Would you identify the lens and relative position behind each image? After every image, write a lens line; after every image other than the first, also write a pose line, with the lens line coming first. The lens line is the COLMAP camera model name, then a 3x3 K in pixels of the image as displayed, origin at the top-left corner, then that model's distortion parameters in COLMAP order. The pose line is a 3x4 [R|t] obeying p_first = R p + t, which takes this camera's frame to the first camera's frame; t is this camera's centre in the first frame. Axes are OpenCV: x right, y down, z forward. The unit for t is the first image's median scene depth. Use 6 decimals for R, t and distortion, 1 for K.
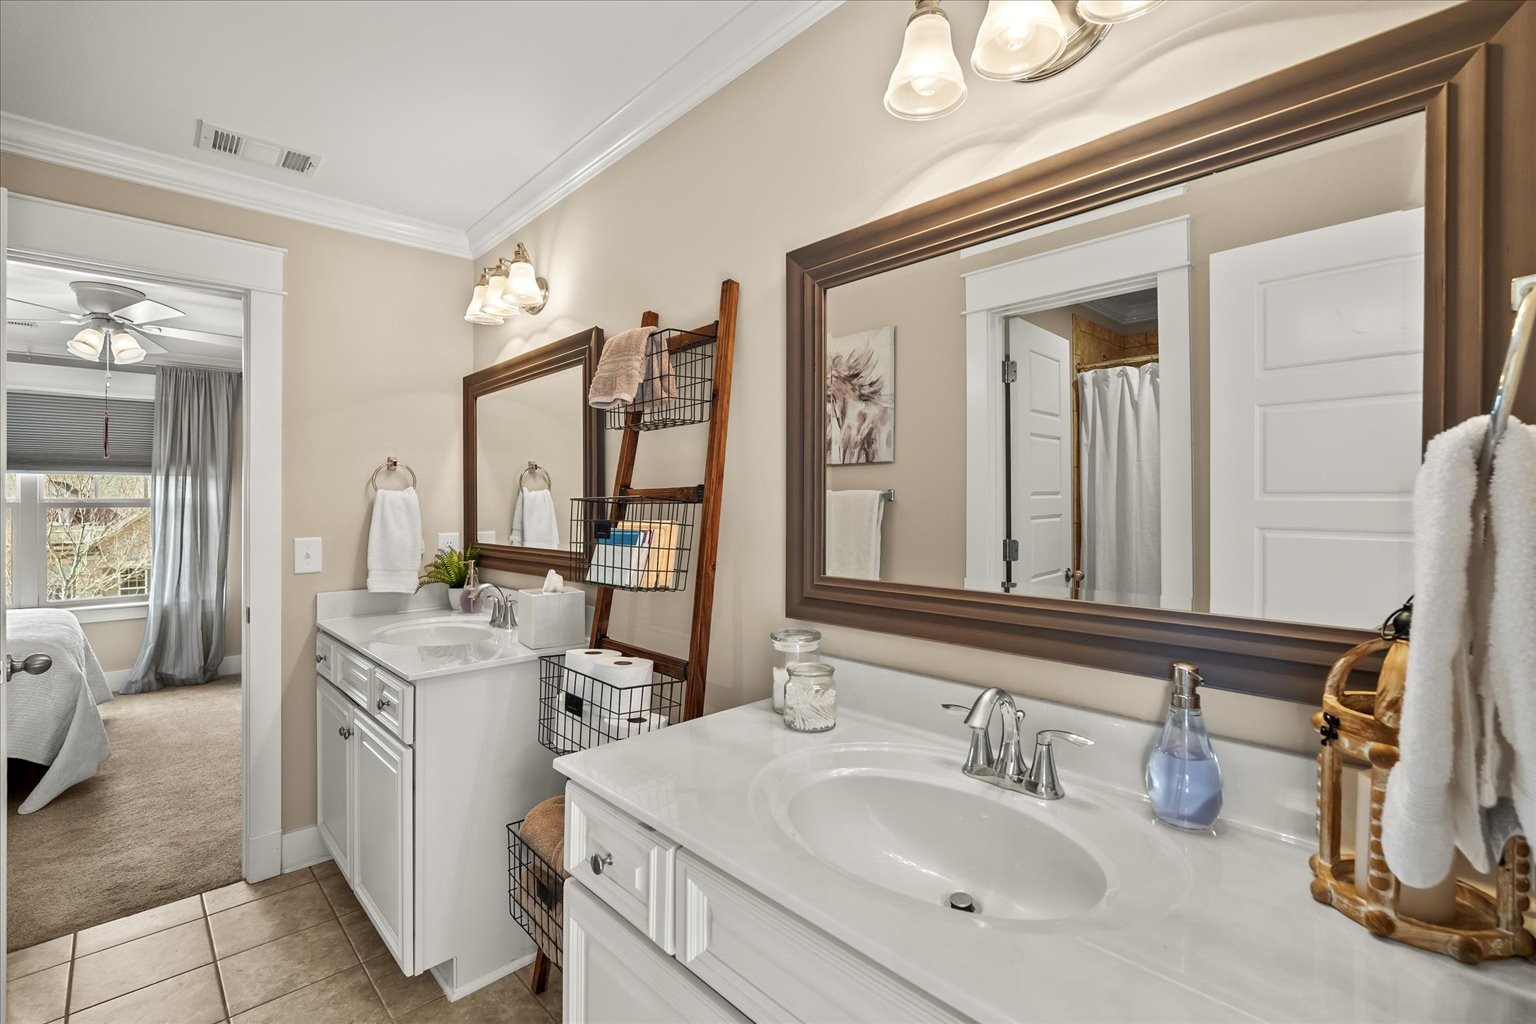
lens RADIAL K [[679.5, 0, 763.6], [0, 679.5, 517.3], [0, 0, 1]] dist [-0.004742, 0.000159]
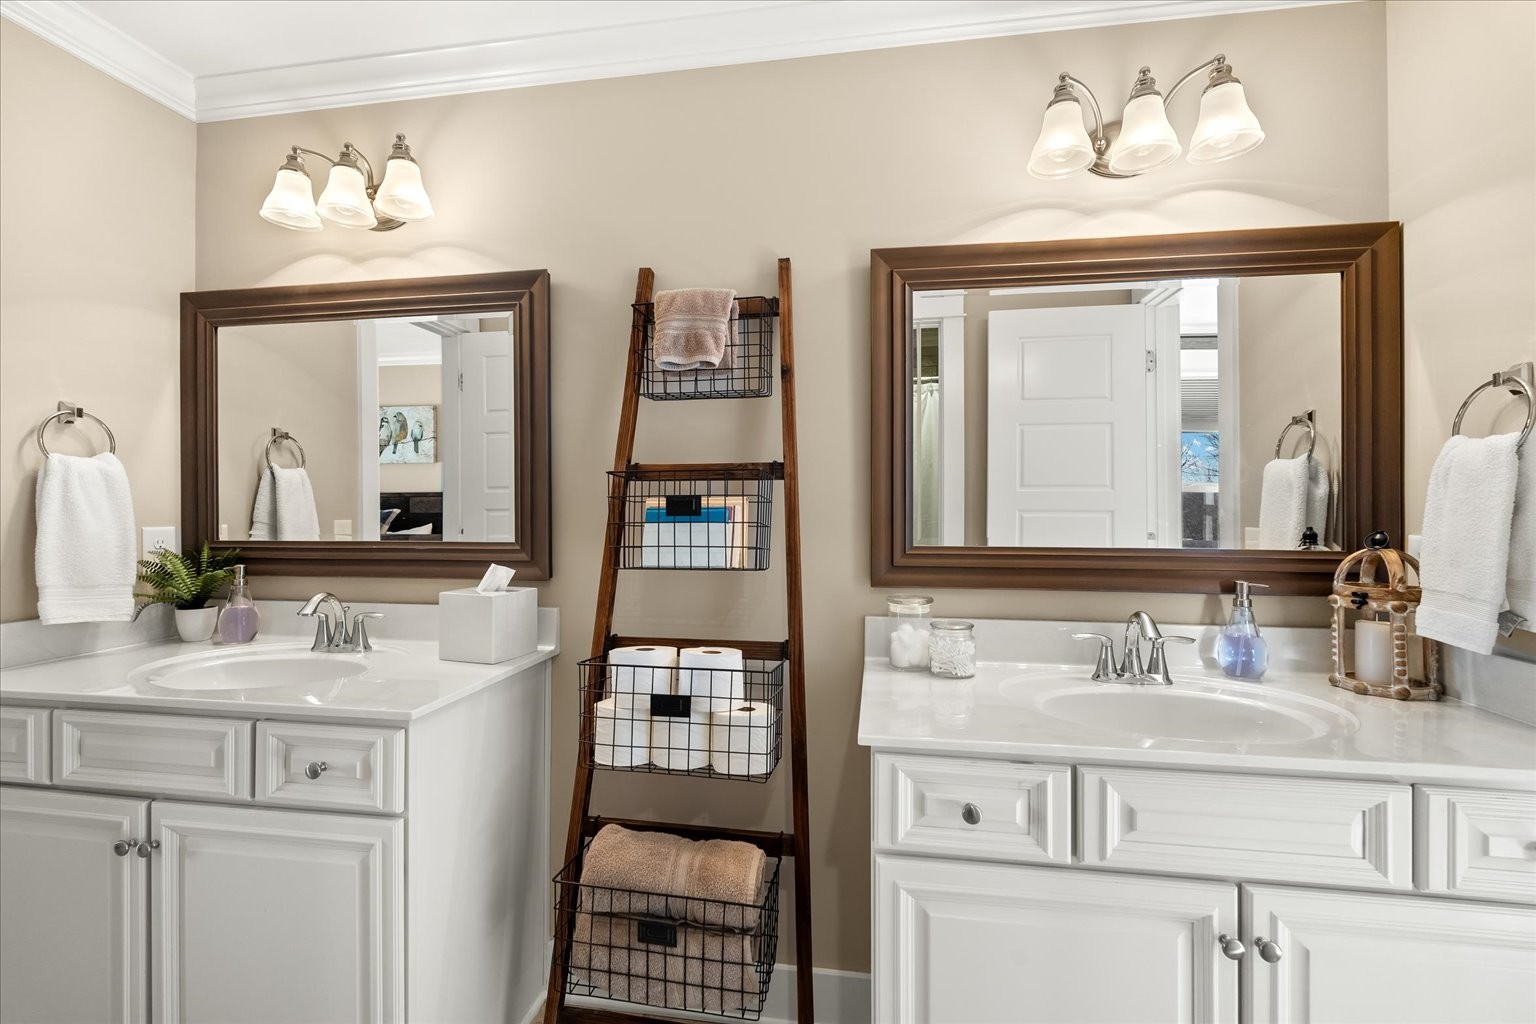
lens RADIAL K [[679.5, 0, 769.1], [0, 679.5, 514.8], [0, 0, 1]] dist [-0.004742, 0.000159]
pose [[0.797308, -0.001978, 0.603569, -0.558739], [0.007488, 0.999950, -0.006615, 0.029322], [-0.603526, 0.009794, 0.797283, 0.180132]]
